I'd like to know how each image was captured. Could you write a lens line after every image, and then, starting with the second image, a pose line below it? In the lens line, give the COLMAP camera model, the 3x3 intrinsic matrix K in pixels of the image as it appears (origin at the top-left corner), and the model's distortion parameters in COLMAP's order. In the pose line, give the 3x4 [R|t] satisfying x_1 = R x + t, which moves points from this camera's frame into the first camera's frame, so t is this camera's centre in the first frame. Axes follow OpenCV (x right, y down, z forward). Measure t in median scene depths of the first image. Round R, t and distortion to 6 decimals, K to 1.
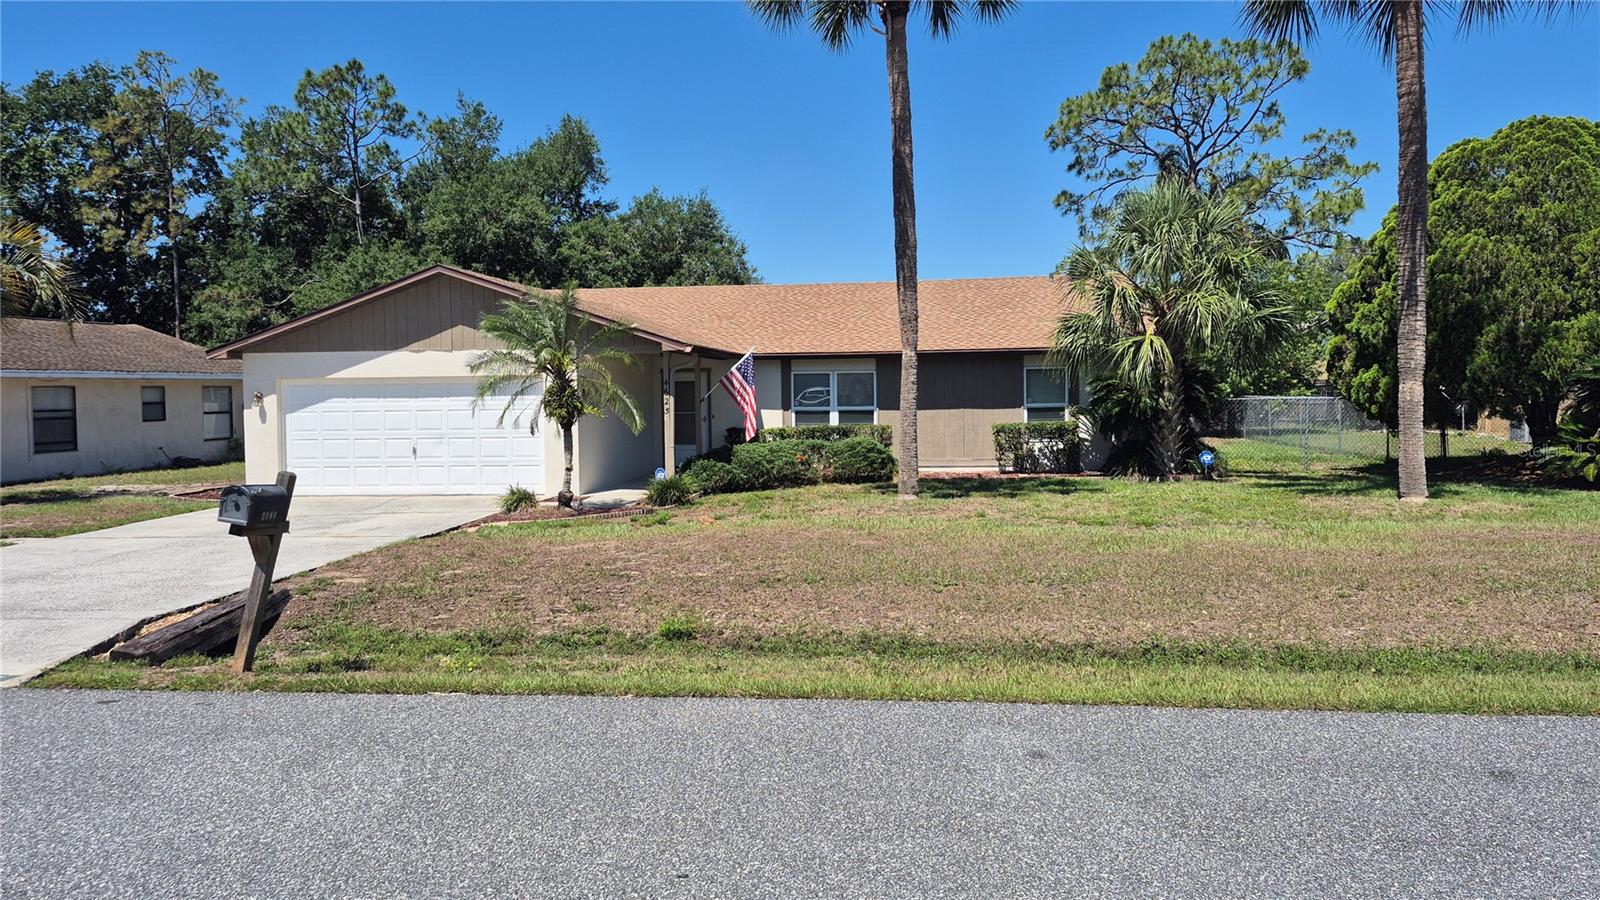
lens RADIAL K [[1128.3, 0, 808.9], [0, 1128.3, 443.5], [0, 0, 1]] dist [0.081065, -0.098772]
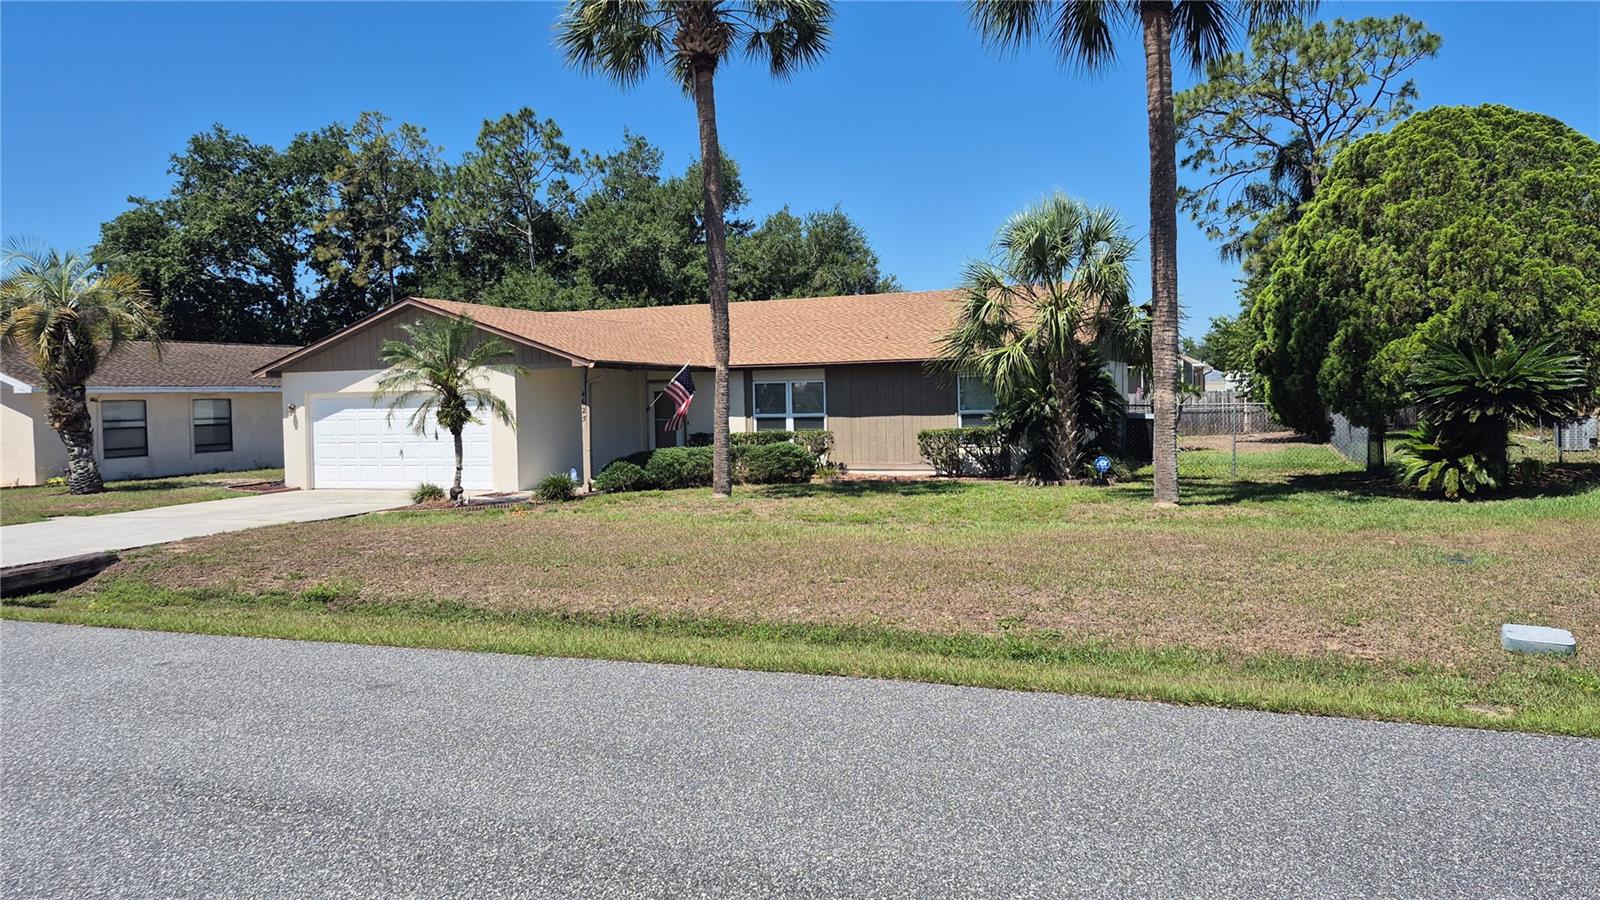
lens RADIAL K [[1128.3, 0, 796.7], [0, 1128.3, 450.4], [0, 0, 1]] dist [0.081065, -0.098772]
pose [[0.966335, 0.004808, -0.257244, 0.324576], [-0.003911, 0.999984, 0.003999, -0.001833], [0.257259, -0.002858, 0.966338, -0.048981]]
